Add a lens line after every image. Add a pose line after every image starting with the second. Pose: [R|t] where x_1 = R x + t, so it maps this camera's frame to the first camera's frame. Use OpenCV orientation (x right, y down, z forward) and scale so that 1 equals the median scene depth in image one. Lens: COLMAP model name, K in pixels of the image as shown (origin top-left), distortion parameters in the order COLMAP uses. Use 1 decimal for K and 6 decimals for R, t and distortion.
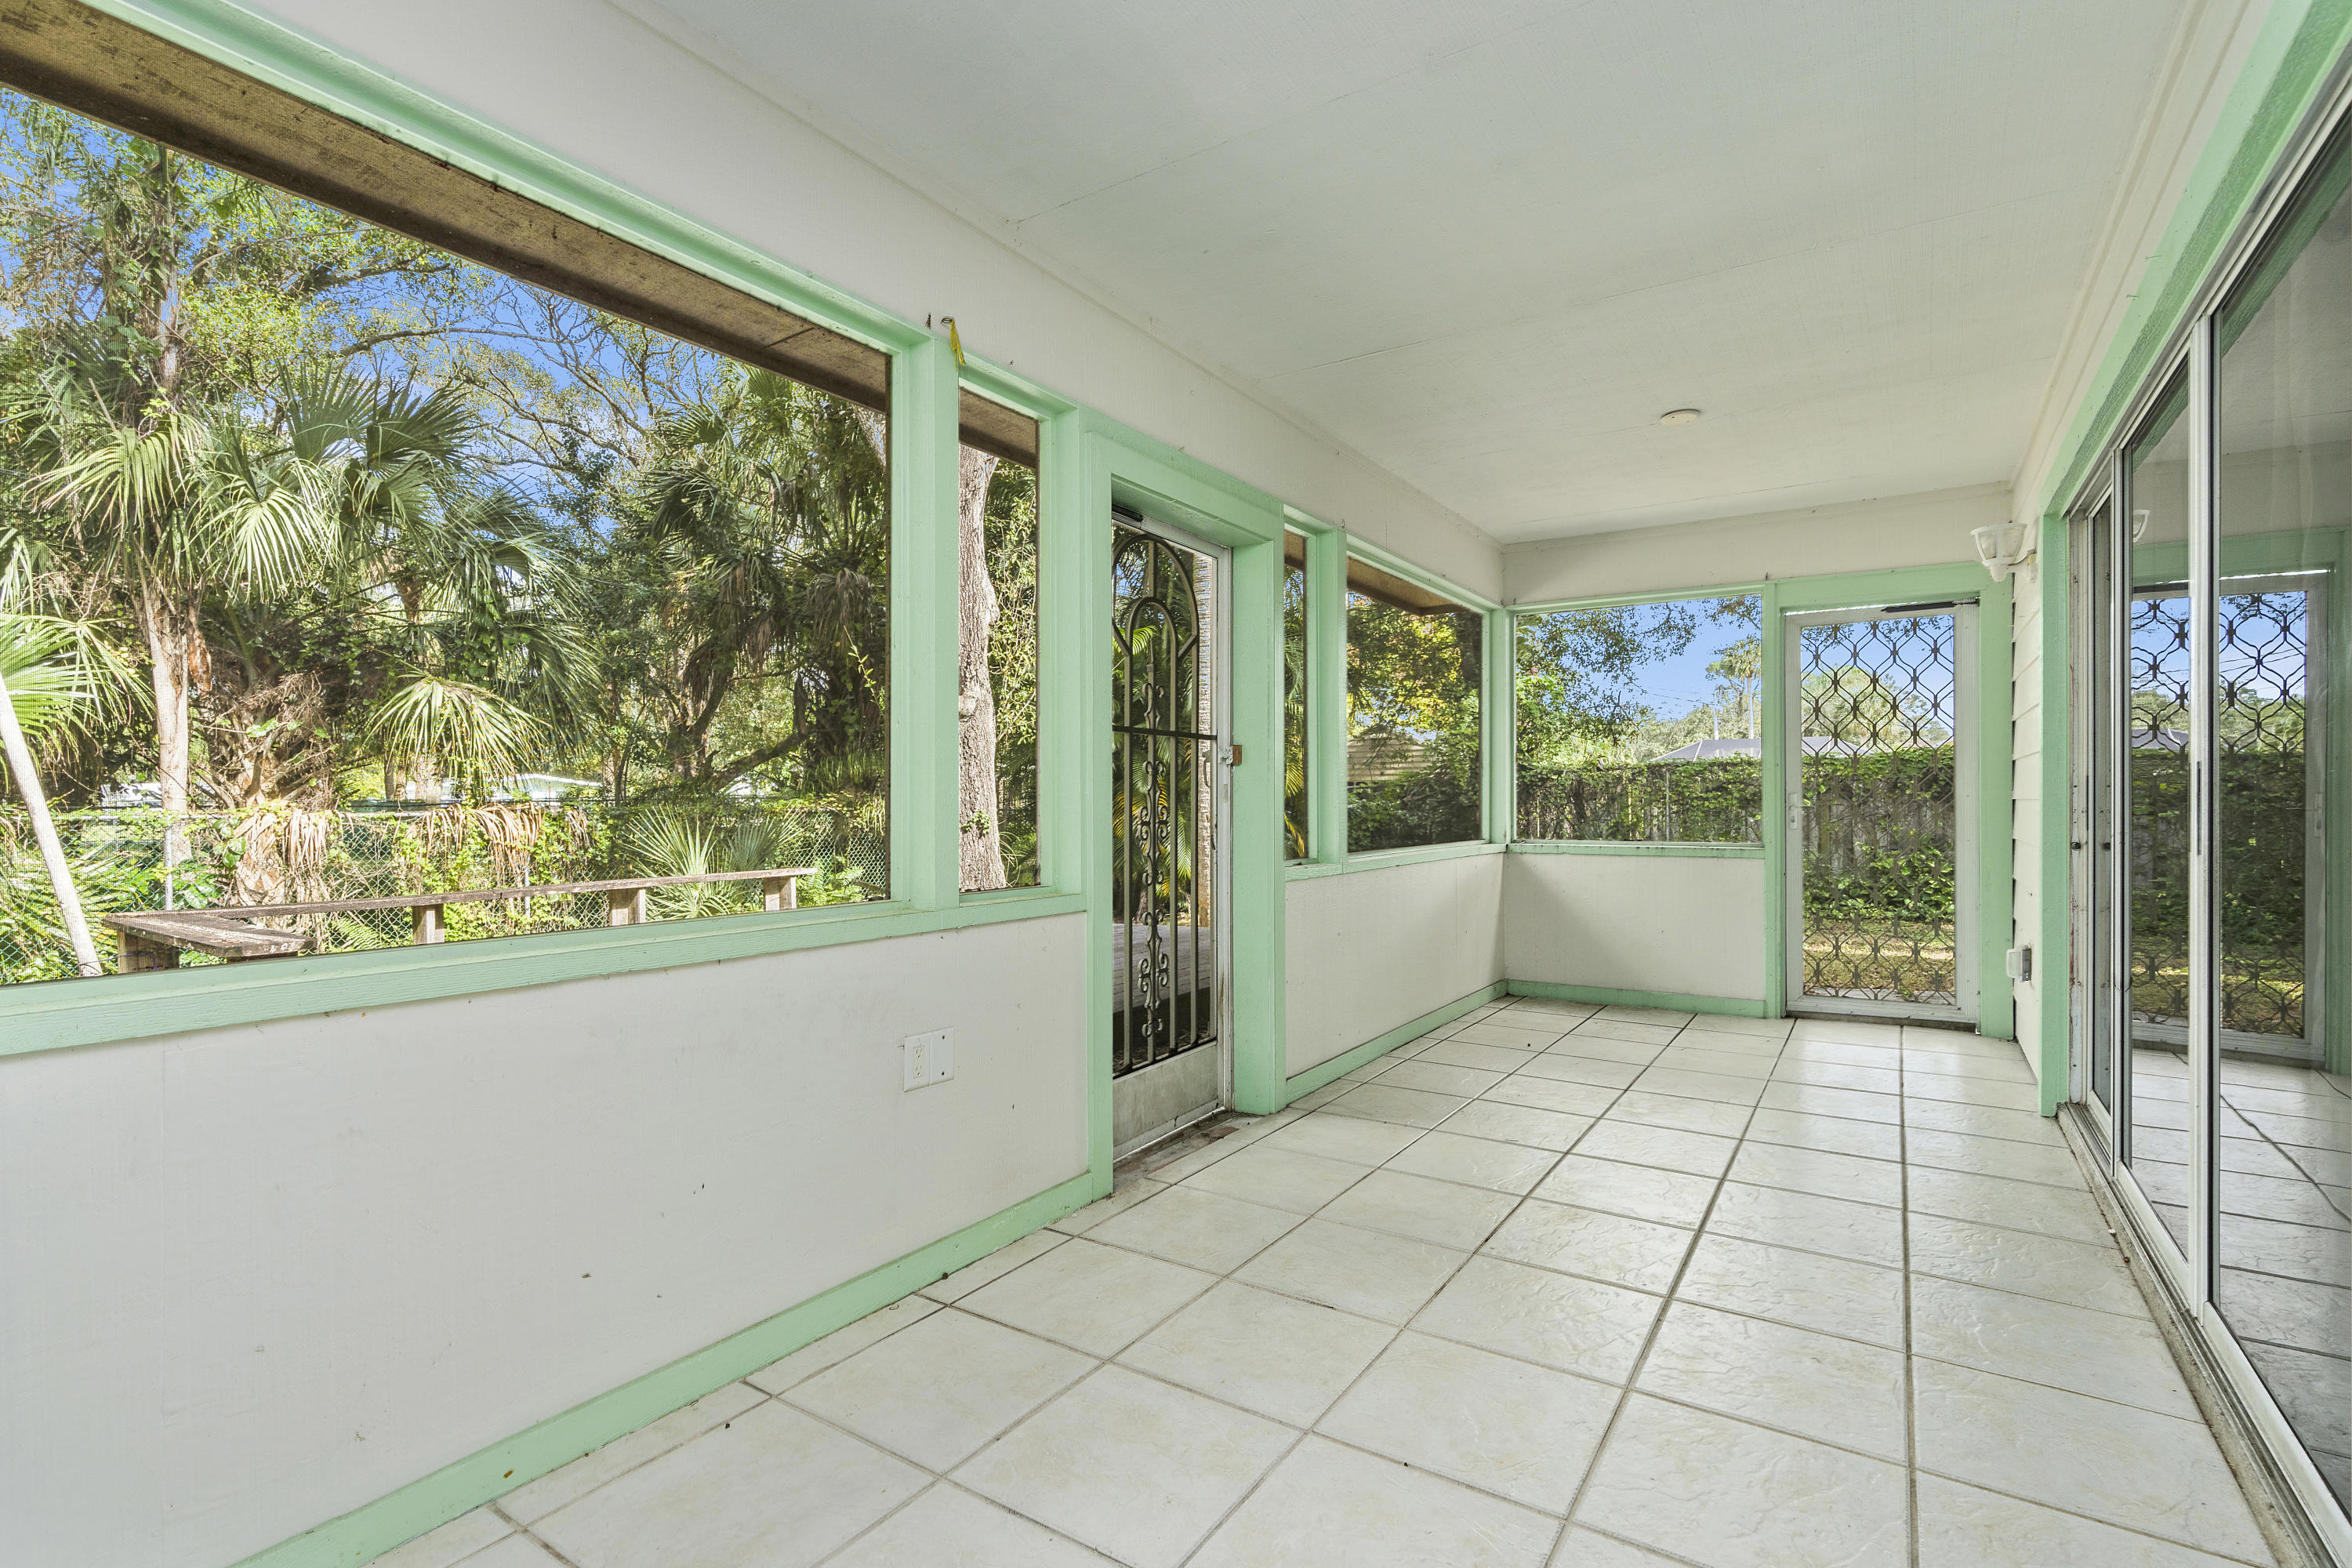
lens RADIAL K [[1095.1, 0, 1176.0], [0, 1095.1, 784.0], [0, 0, 1]] dist [0.002144, 0.000500]
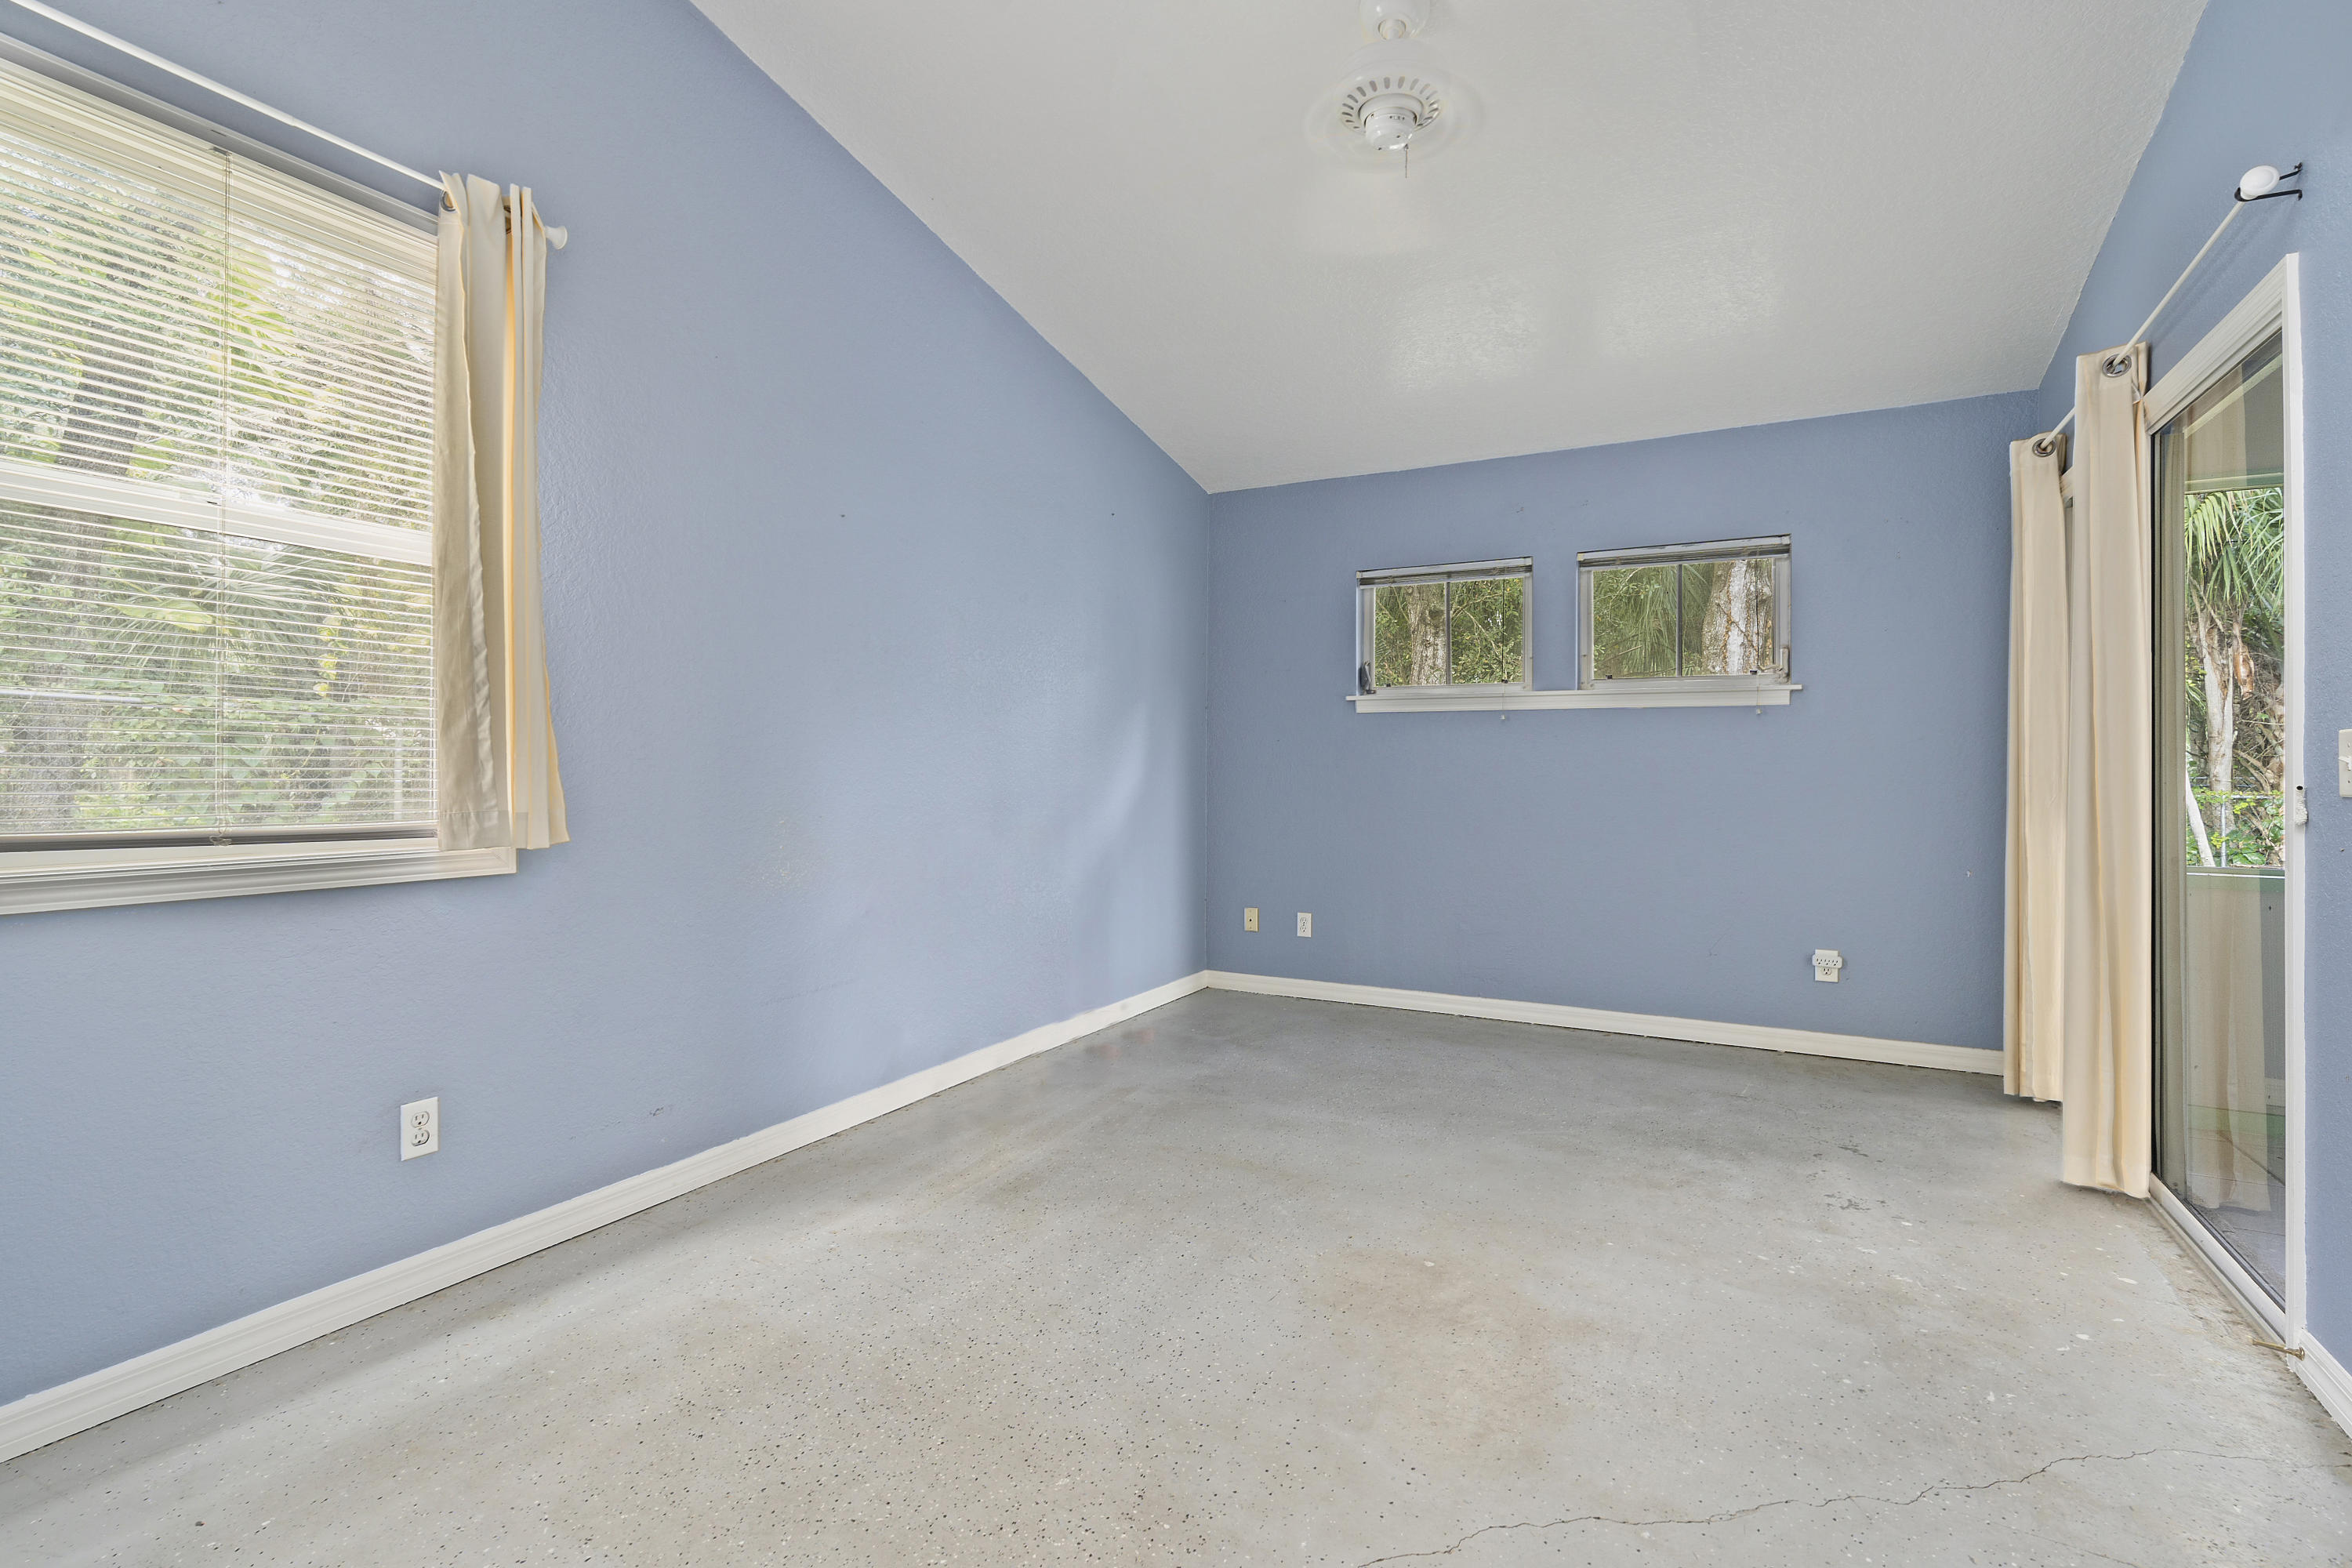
lens RADIAL K [[1095.1, 0, 1176.0], [0, 1095.1, 784.0], [0, 0, 1]] dist [0.002144, 0.000500]
pose [[0.088648, 0.017549, -0.995908, 0.304902], [0.000357, 0.999844, 0.017650, -0.008790], [0.996063, -0.001920, 0.088628, -0.399075]]
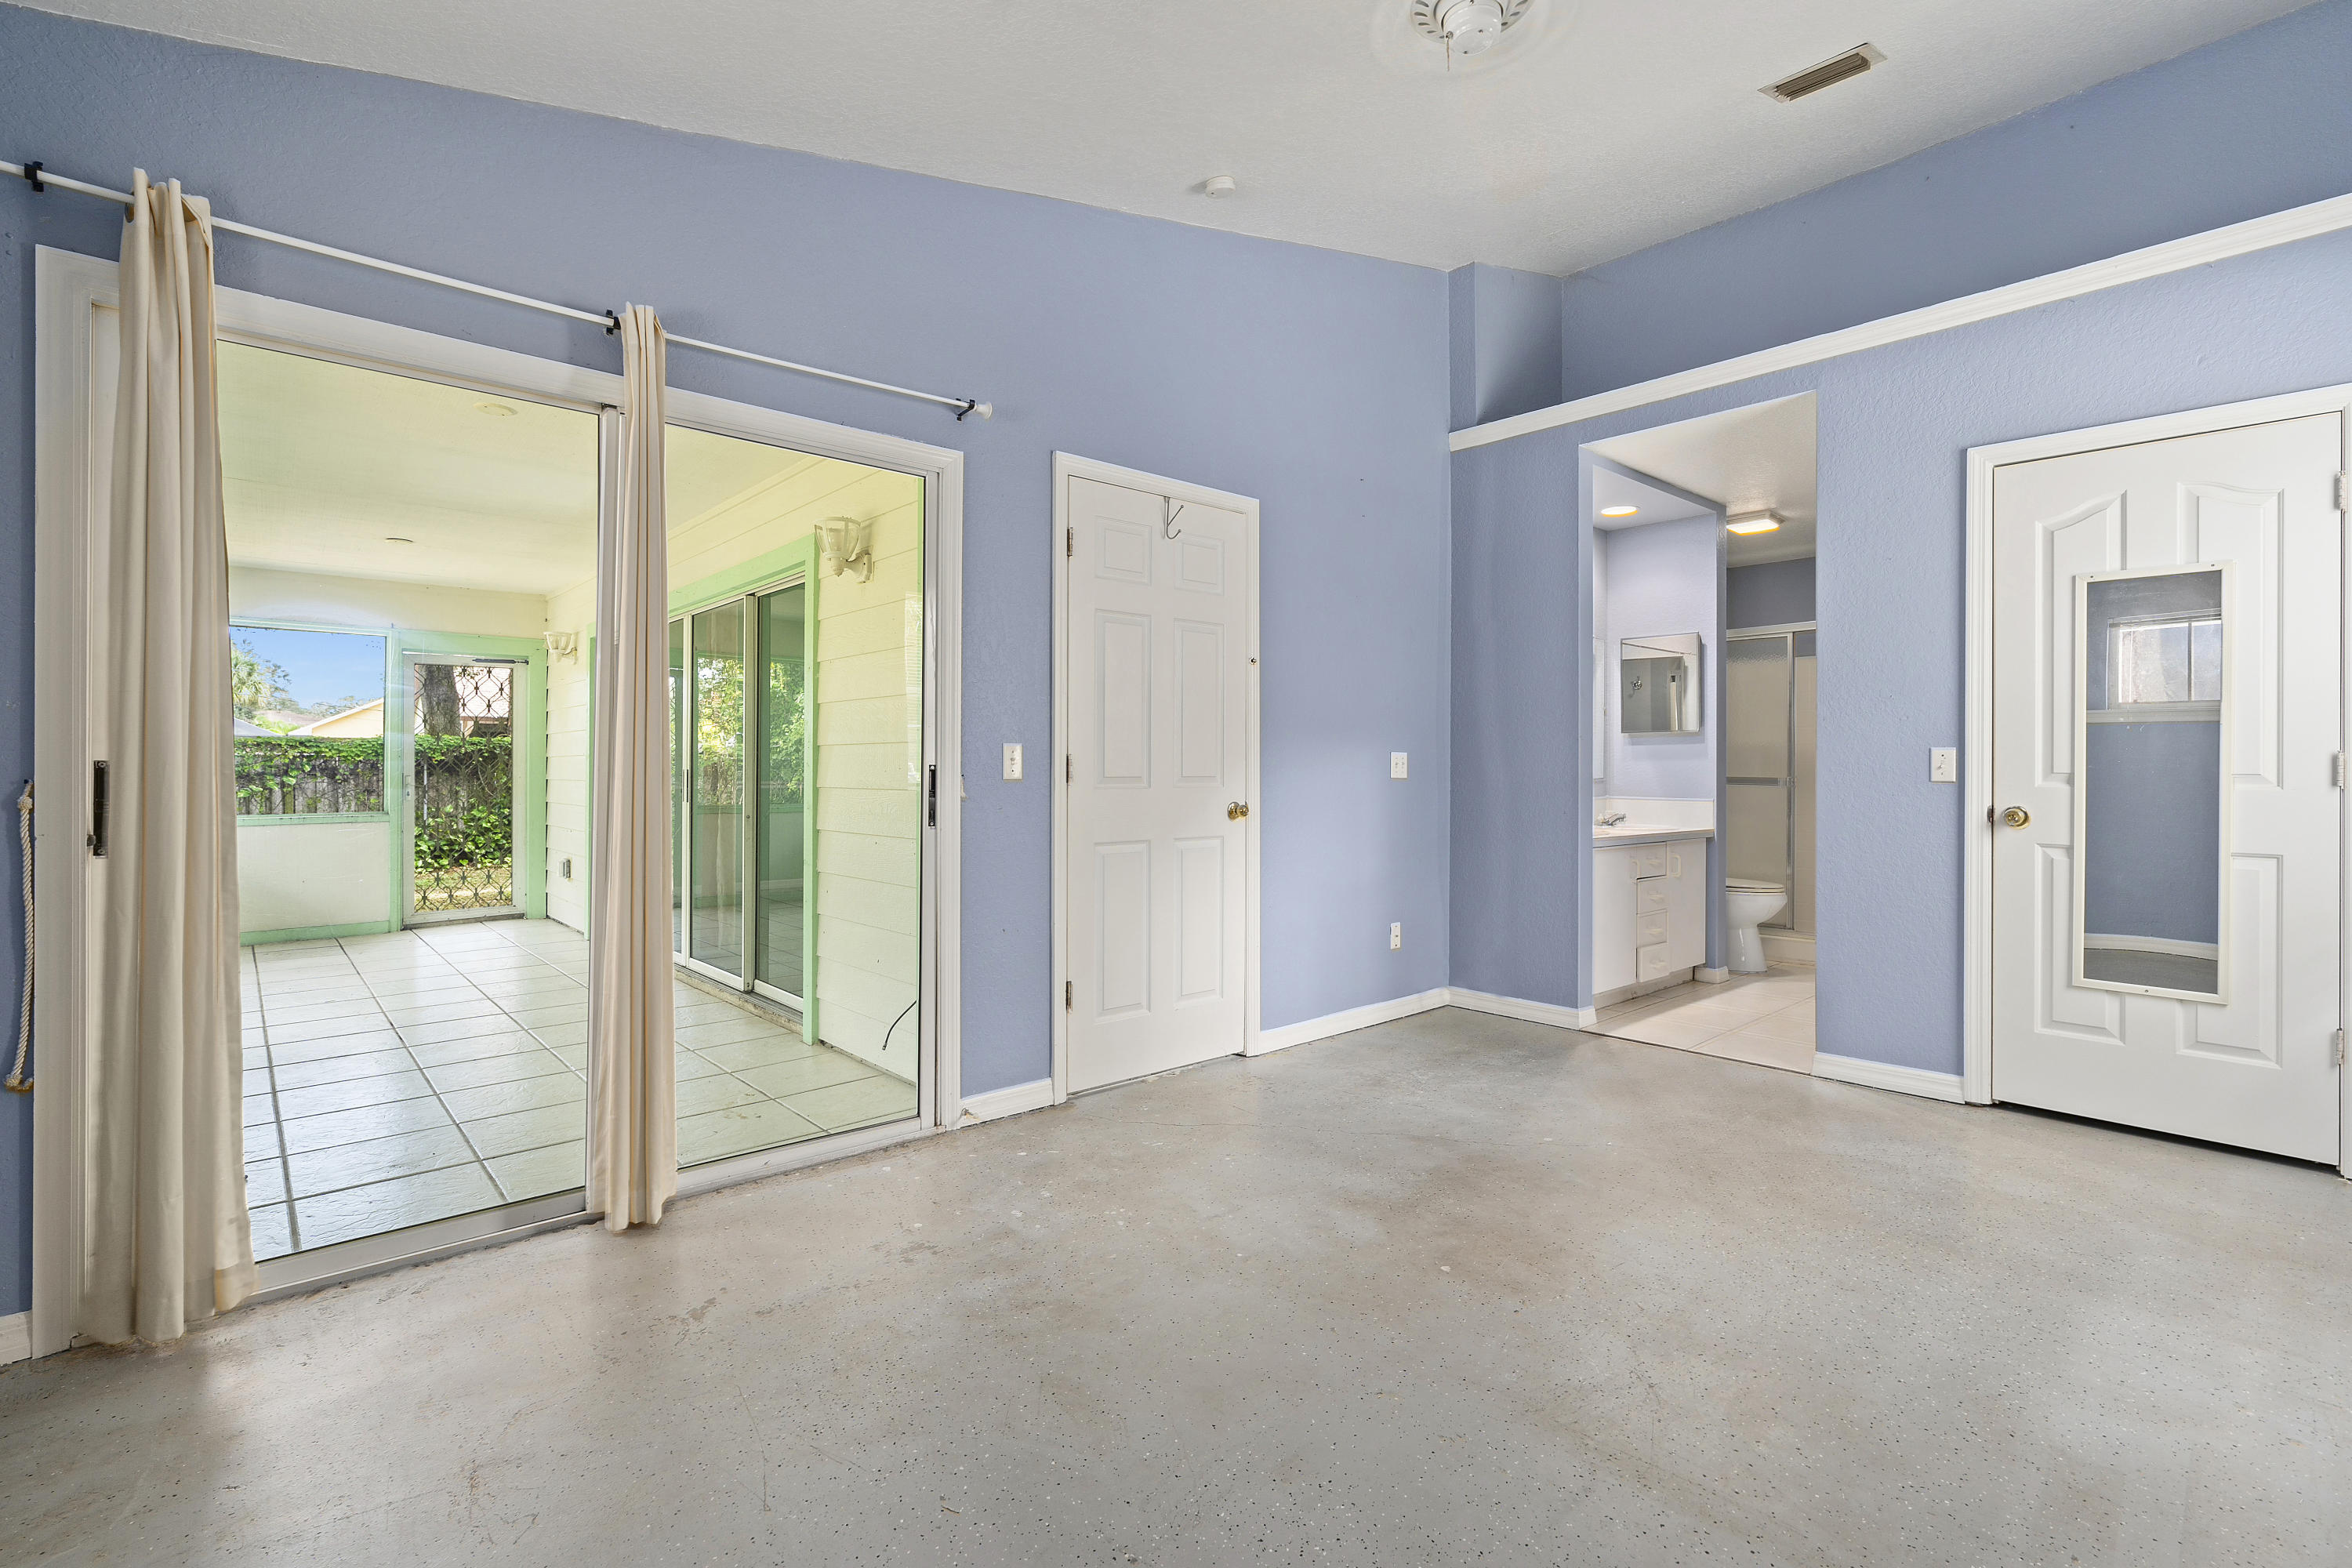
lens RADIAL K [[1065.4, 0, 1173.4], [0, 1065.4, 774.2], [0, 0, 1]] dist [0.001101, 0.000222]
pose [[0.254632, 0.000805, 0.967038, -0.443581], [-0.009919, 0.999949, 0.001779, -0.004979], [-0.966987, -0.010045, 0.254627, -0.278746]]
